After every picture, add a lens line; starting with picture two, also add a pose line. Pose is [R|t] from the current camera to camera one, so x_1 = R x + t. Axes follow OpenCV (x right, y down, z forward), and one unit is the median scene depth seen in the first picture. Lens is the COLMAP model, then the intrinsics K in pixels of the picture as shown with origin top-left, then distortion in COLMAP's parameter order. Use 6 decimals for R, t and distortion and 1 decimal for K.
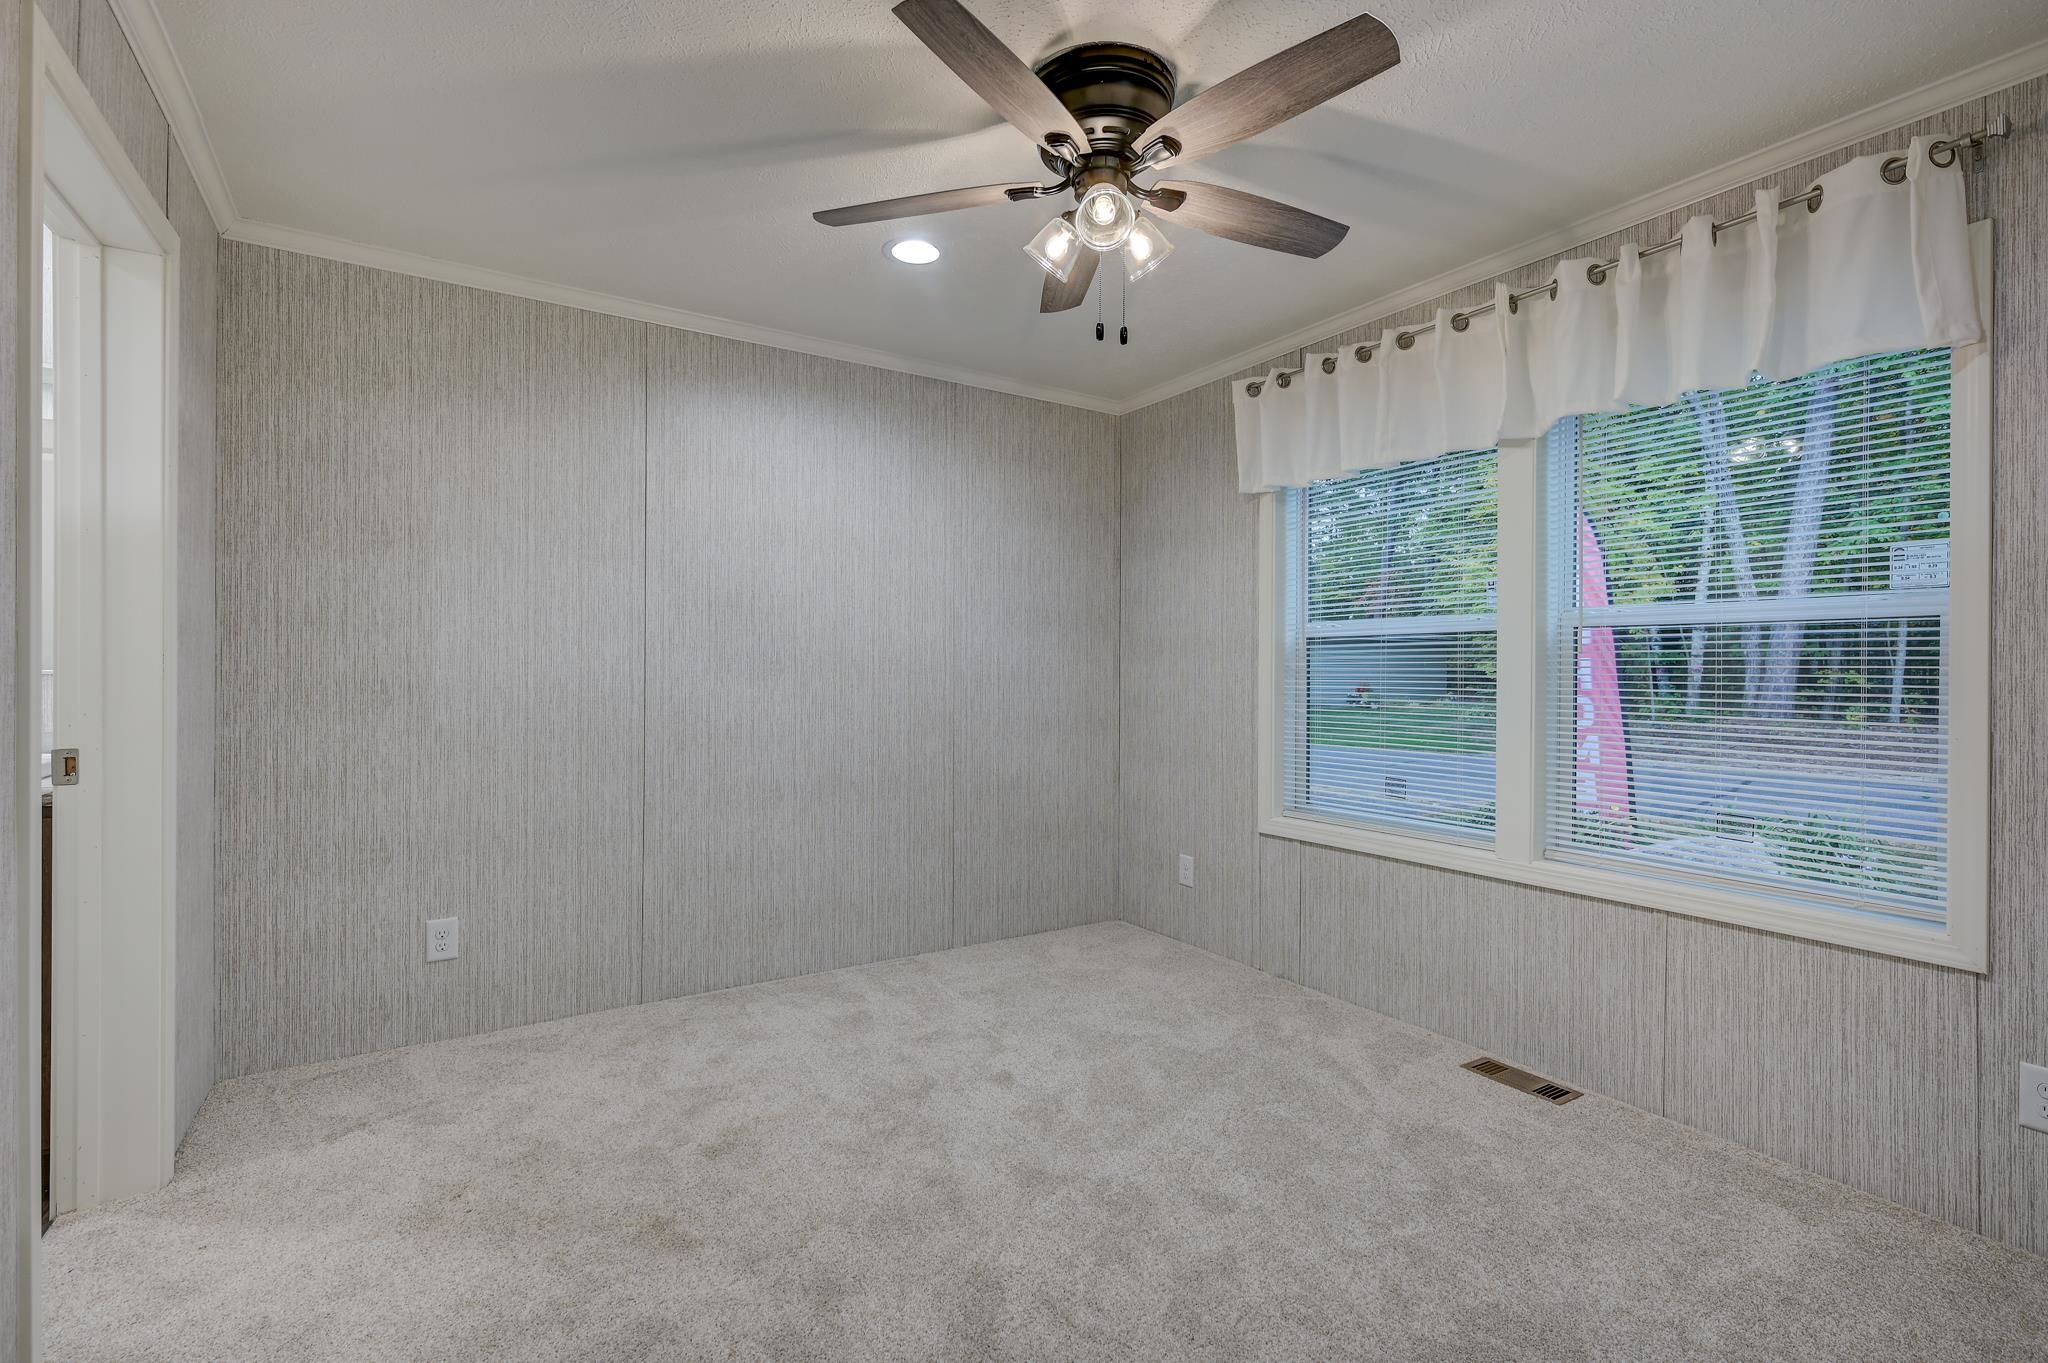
lens RADIAL K [[912.8, 0, 1030.2], [0, 912.8, 684.7], [0, 0, 1]] dist [0.001549, 0.000079]
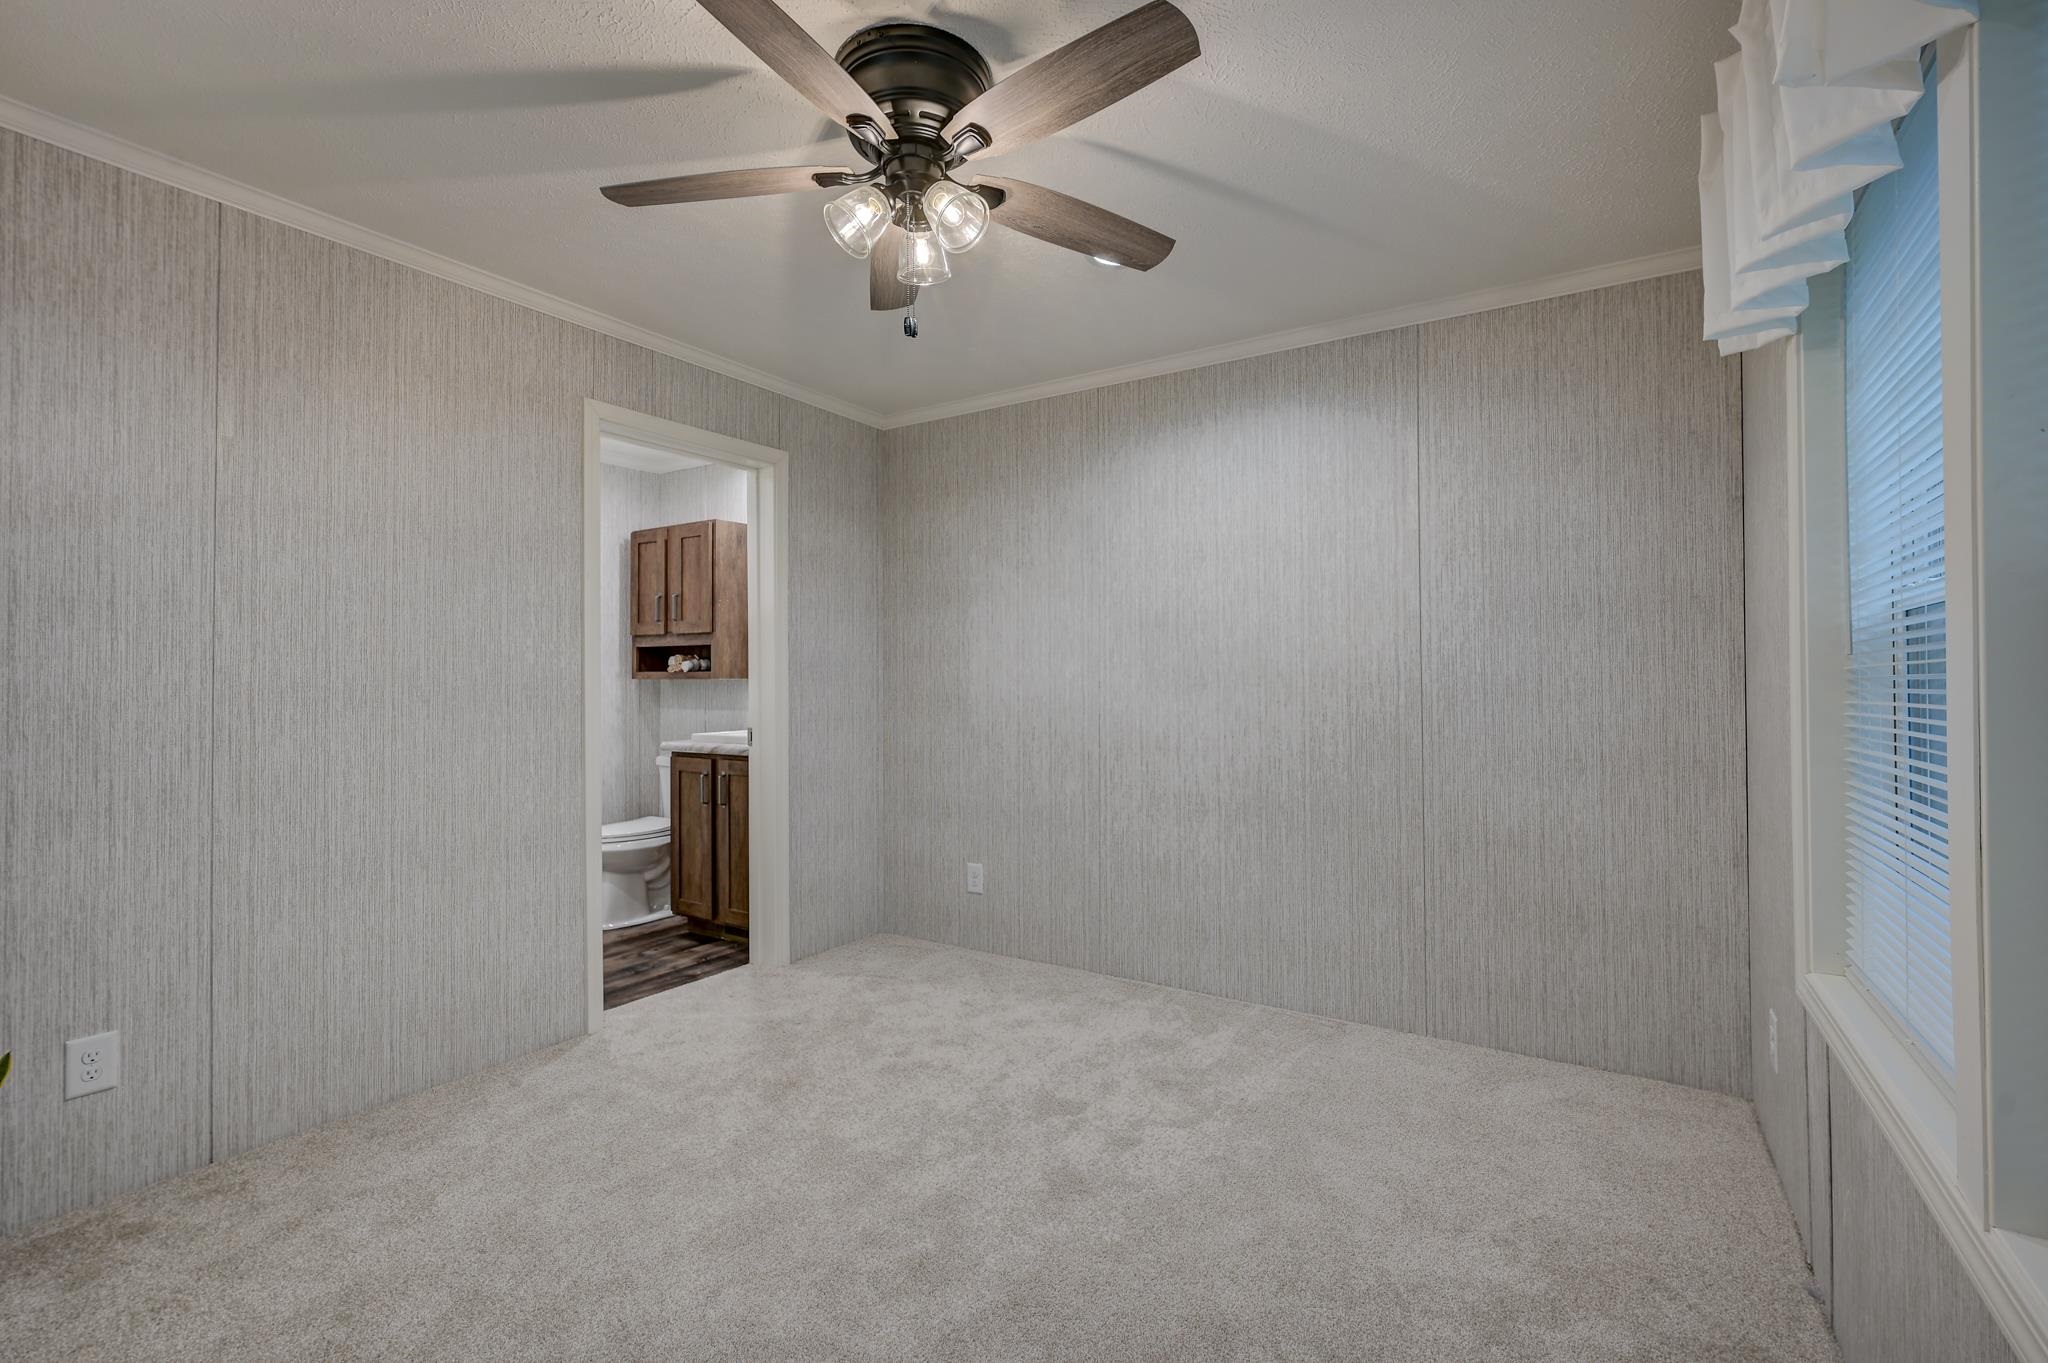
lens RADIAL K [[912.8, 0, 1020.3], [0, 912.8, 681.8], [0, 0, 1]] dist [0.001549, 0.000079]
pose [[0.420154, -0.005388, -0.907437, 0.637793], [-0.006536, 0.999938, -0.008964, -0.010613], [0.907429, 0.009697, 0.420093, 0.453166]]
